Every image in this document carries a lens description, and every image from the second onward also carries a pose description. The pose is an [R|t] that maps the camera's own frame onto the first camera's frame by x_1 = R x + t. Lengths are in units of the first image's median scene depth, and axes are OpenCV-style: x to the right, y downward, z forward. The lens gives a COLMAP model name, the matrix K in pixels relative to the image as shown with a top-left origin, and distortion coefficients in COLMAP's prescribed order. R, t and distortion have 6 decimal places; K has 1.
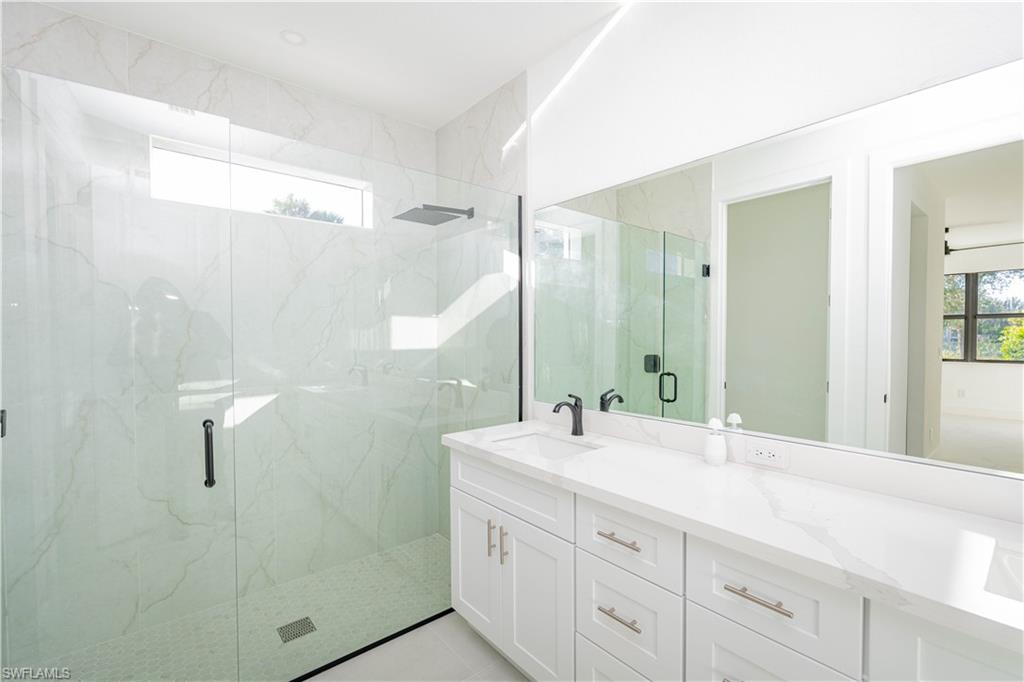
lens RADIAL K [[452.2, 0, 507.0], [0, 452.2, 342.8], [0, 0, 1]] dist [-0.003775, -0.000032]
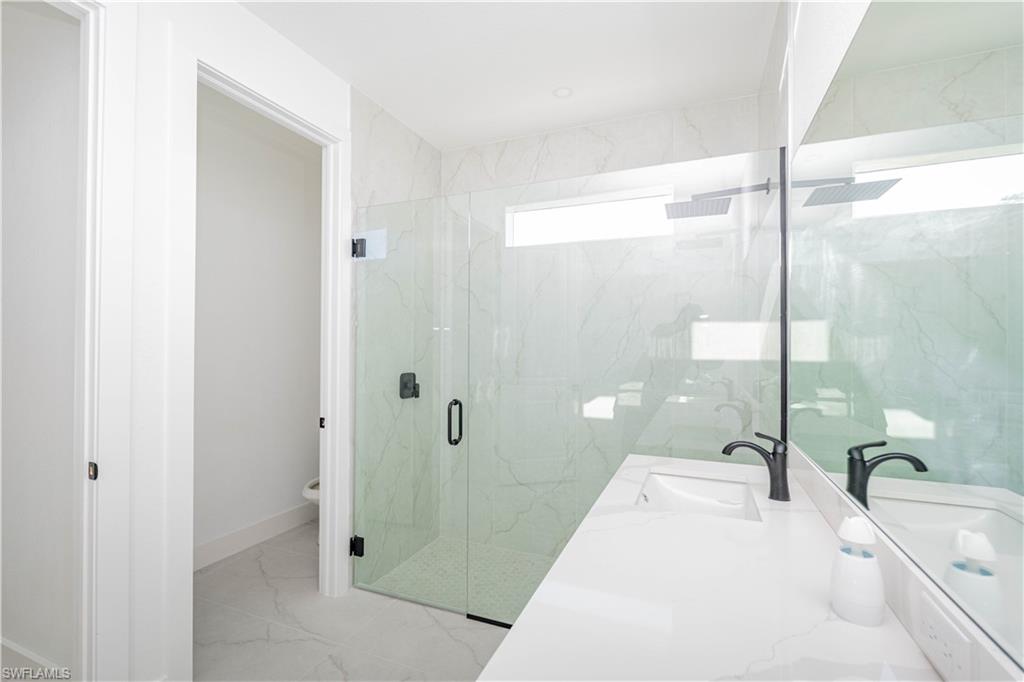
lens RADIAL K [[452.2, 0, 507.0], [0, 452.2, 342.8], [0, 0, 1]] dist [-0.003775, -0.000032]
pose [[0.480754, -0.003604, -0.876848, 0.486697], [-0.007974, 0.999932, -0.008482, -0.012139], [0.876819, 0.011069, 0.480692, 0.313469]]
